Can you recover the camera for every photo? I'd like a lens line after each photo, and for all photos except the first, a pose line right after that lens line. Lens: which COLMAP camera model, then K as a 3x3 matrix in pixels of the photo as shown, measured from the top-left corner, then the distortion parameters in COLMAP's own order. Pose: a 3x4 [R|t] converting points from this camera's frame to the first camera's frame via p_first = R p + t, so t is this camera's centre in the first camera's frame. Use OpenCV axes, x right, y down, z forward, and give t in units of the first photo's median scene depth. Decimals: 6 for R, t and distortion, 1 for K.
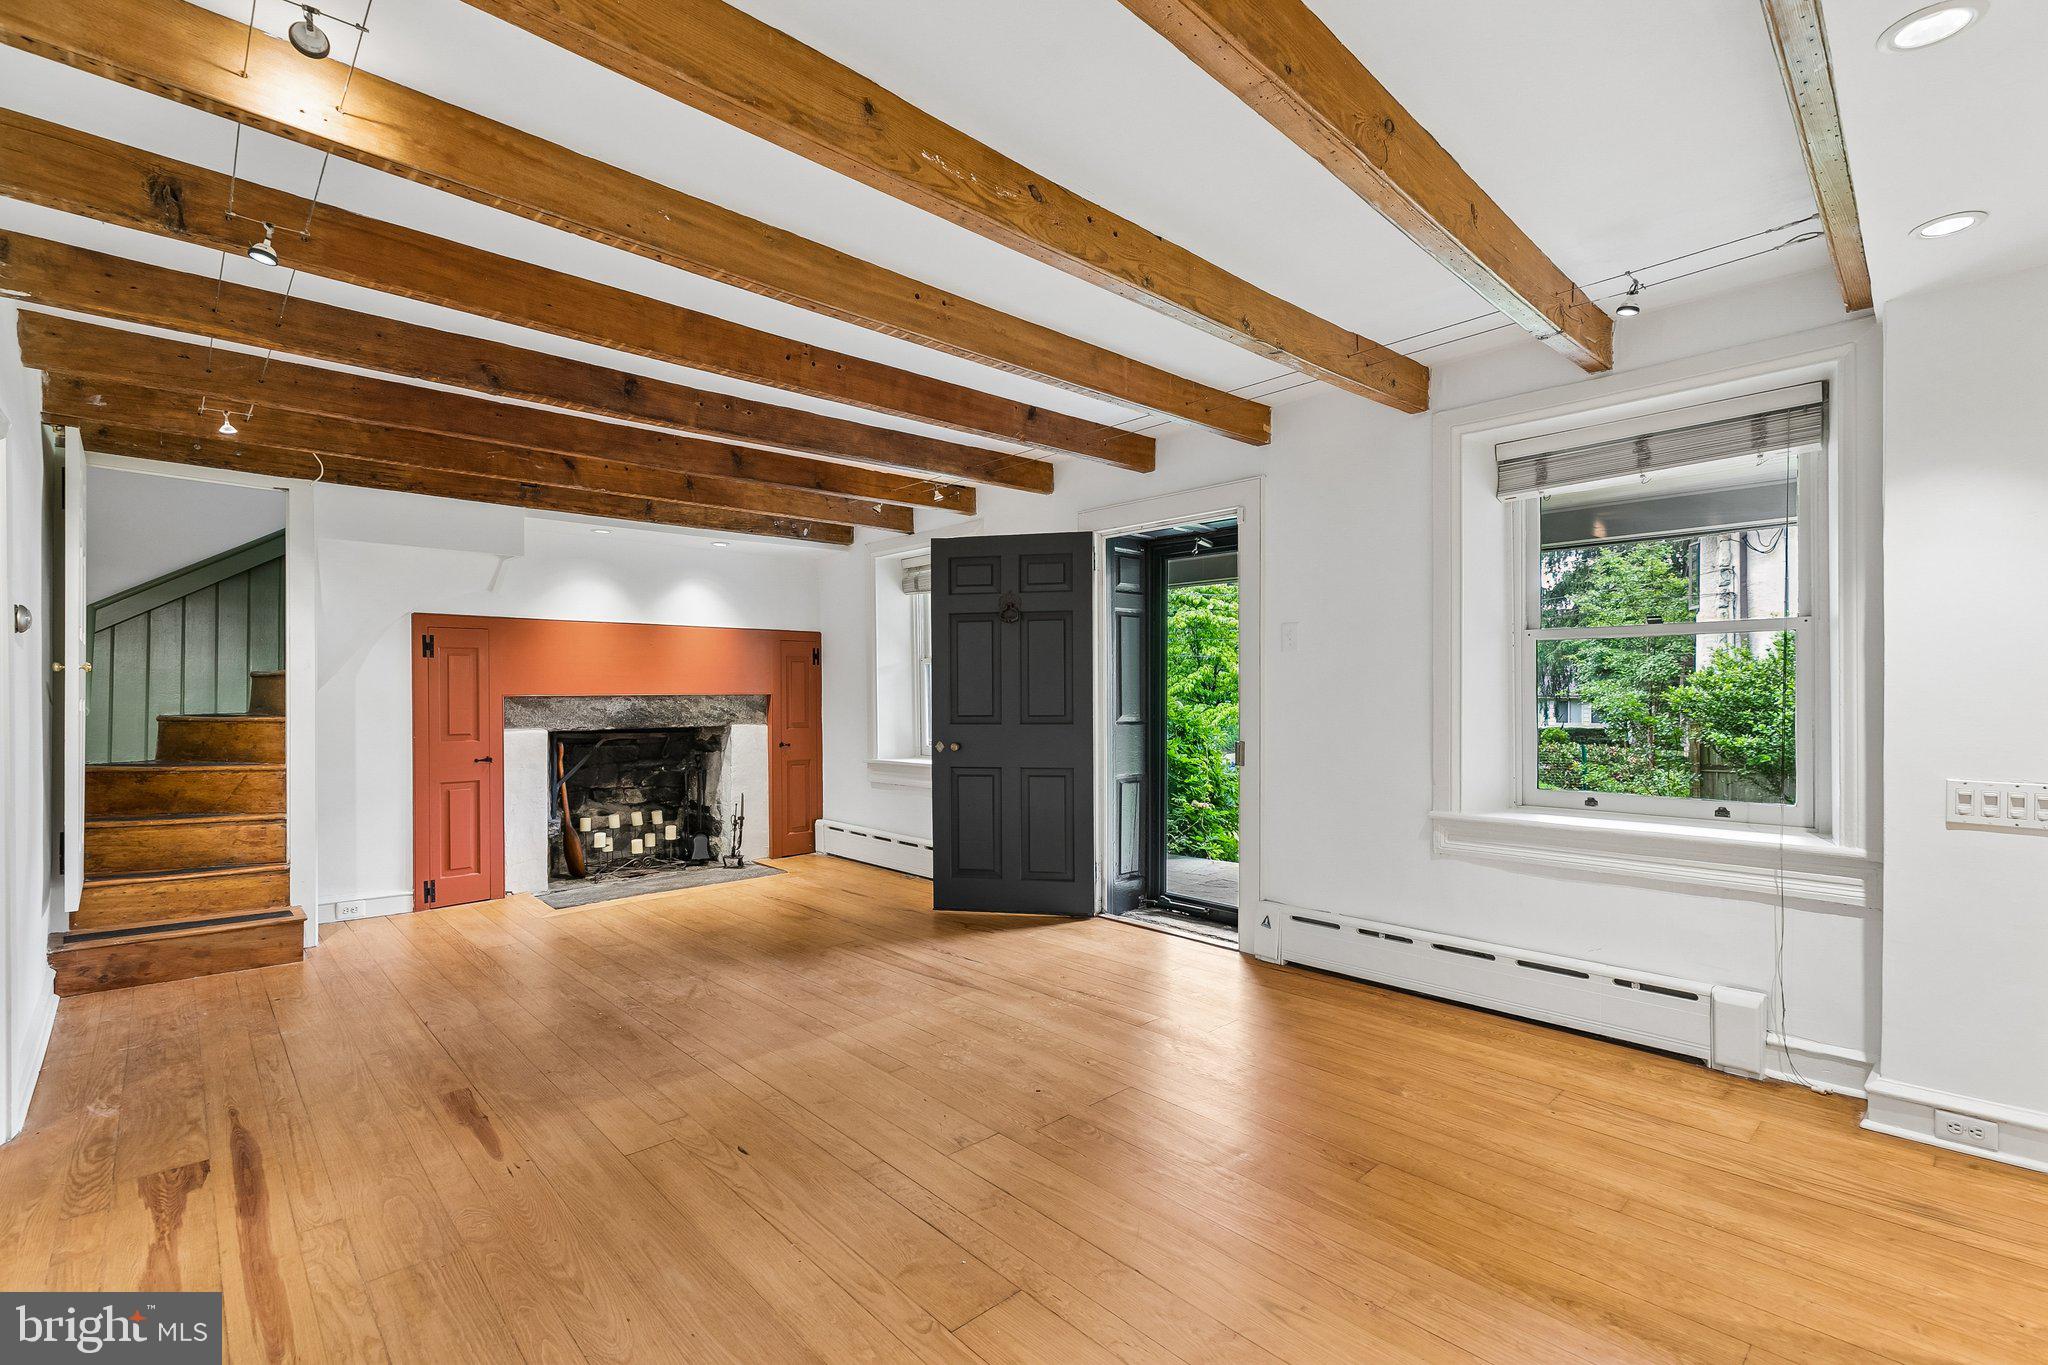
lens RADIAL K [[906.5, 0, 1021.1], [0, 906.5, 684.8], [0, 0, 1]] dist [0.001120, 0.000016]
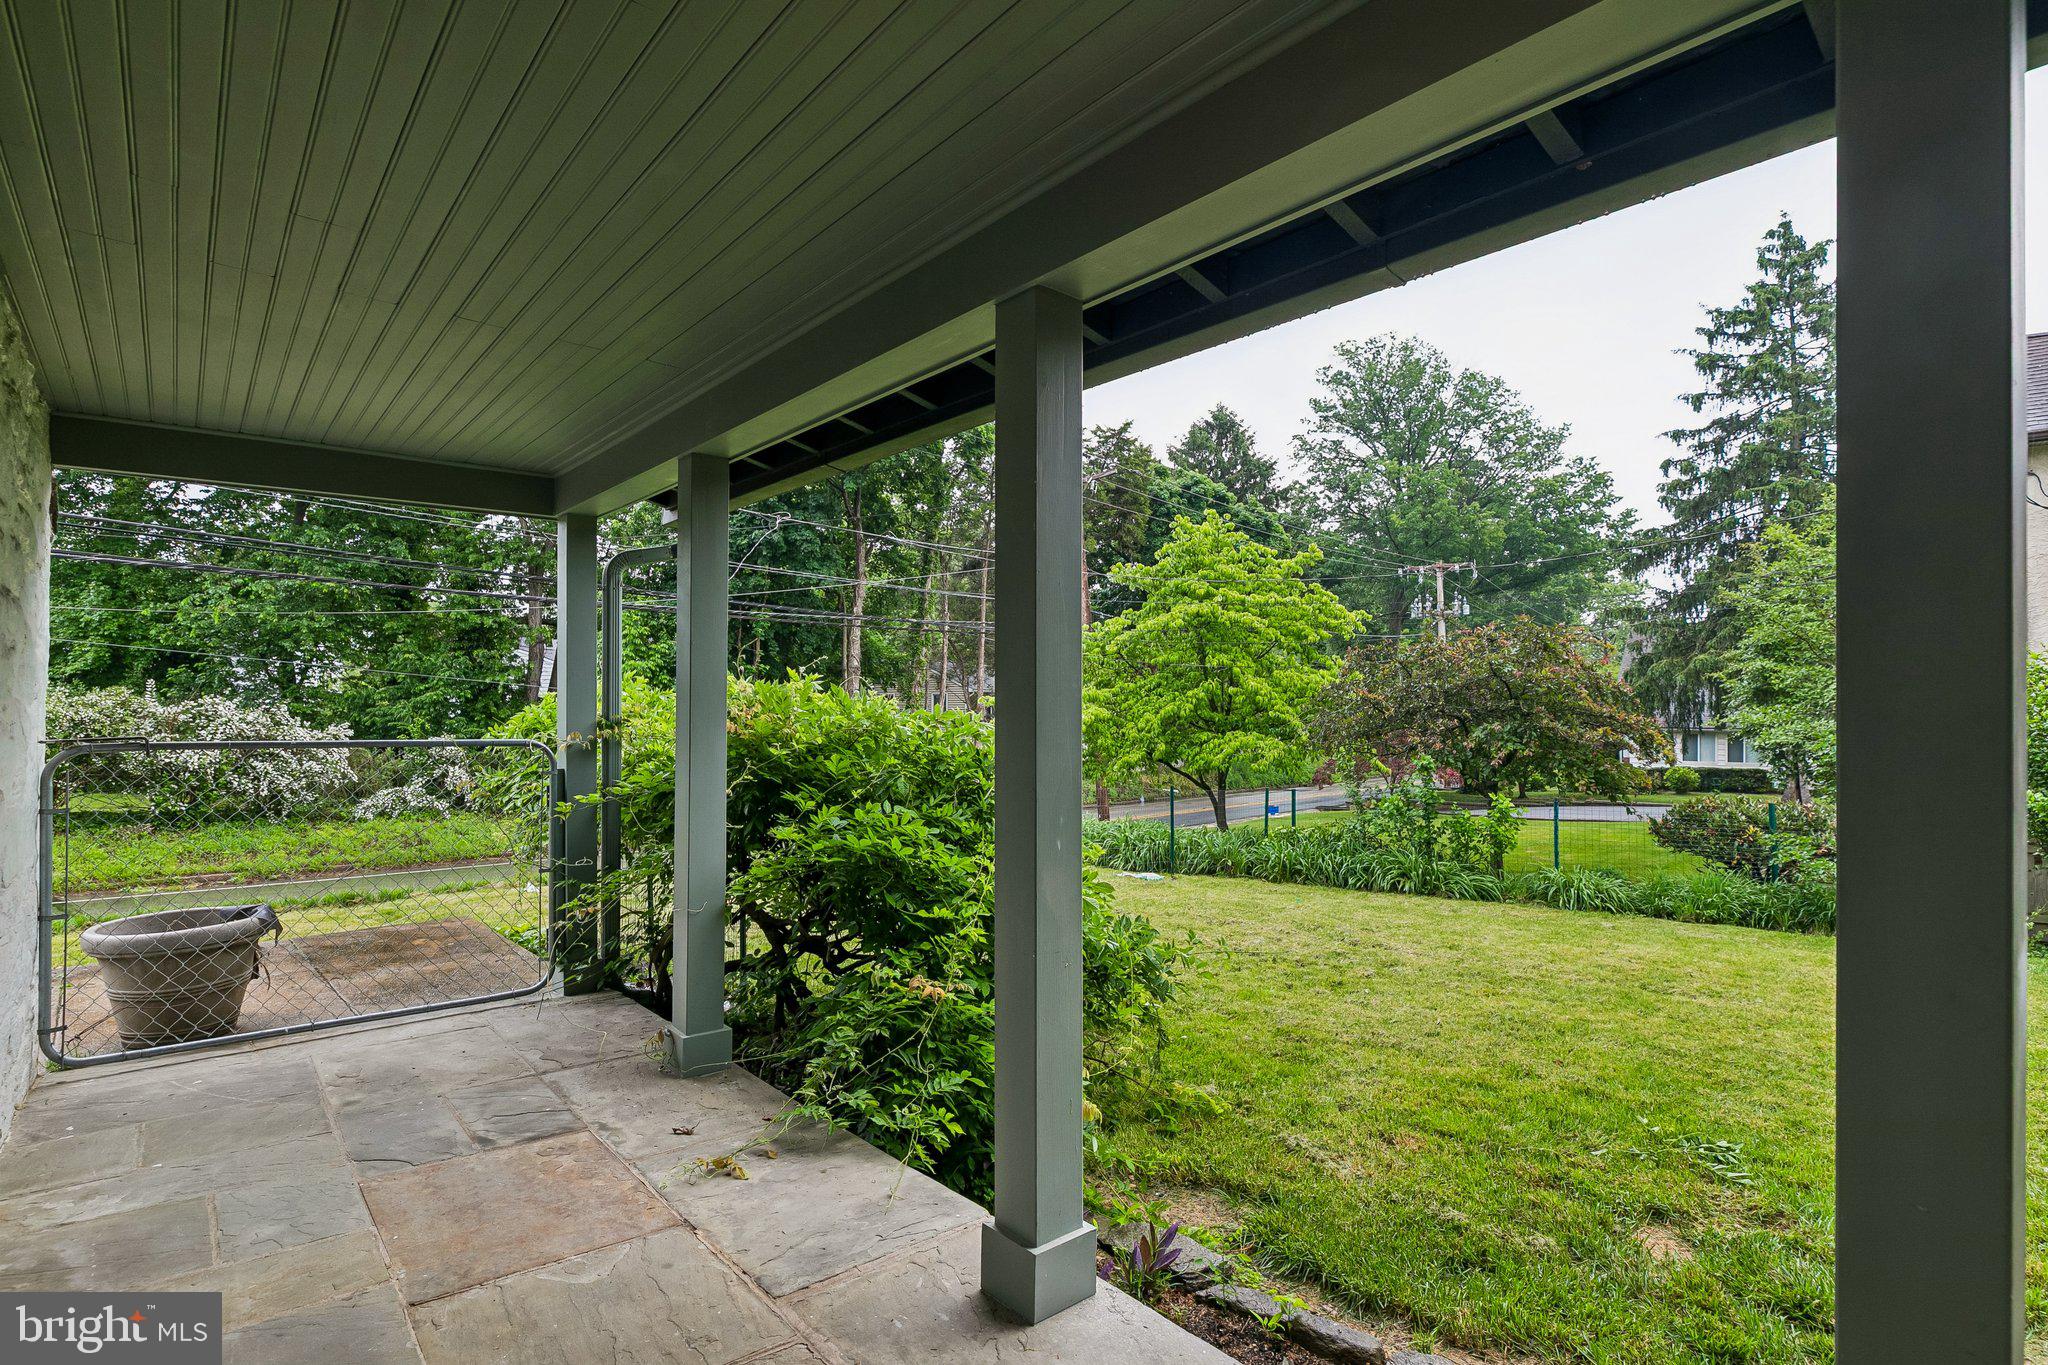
lens RADIAL K [[999.7, 0, 1028.7], [0, 999.7, 693.2], [0, 0, 1]] dist [-0.002770, -0.000221]
pose [[0.999329, 0.010225, -0.035169, 0.082209], [-0.010789, 0.999816, -0.015883, 0.004094], [0.035000, 0.016252, 0.999255, 0.186803]]
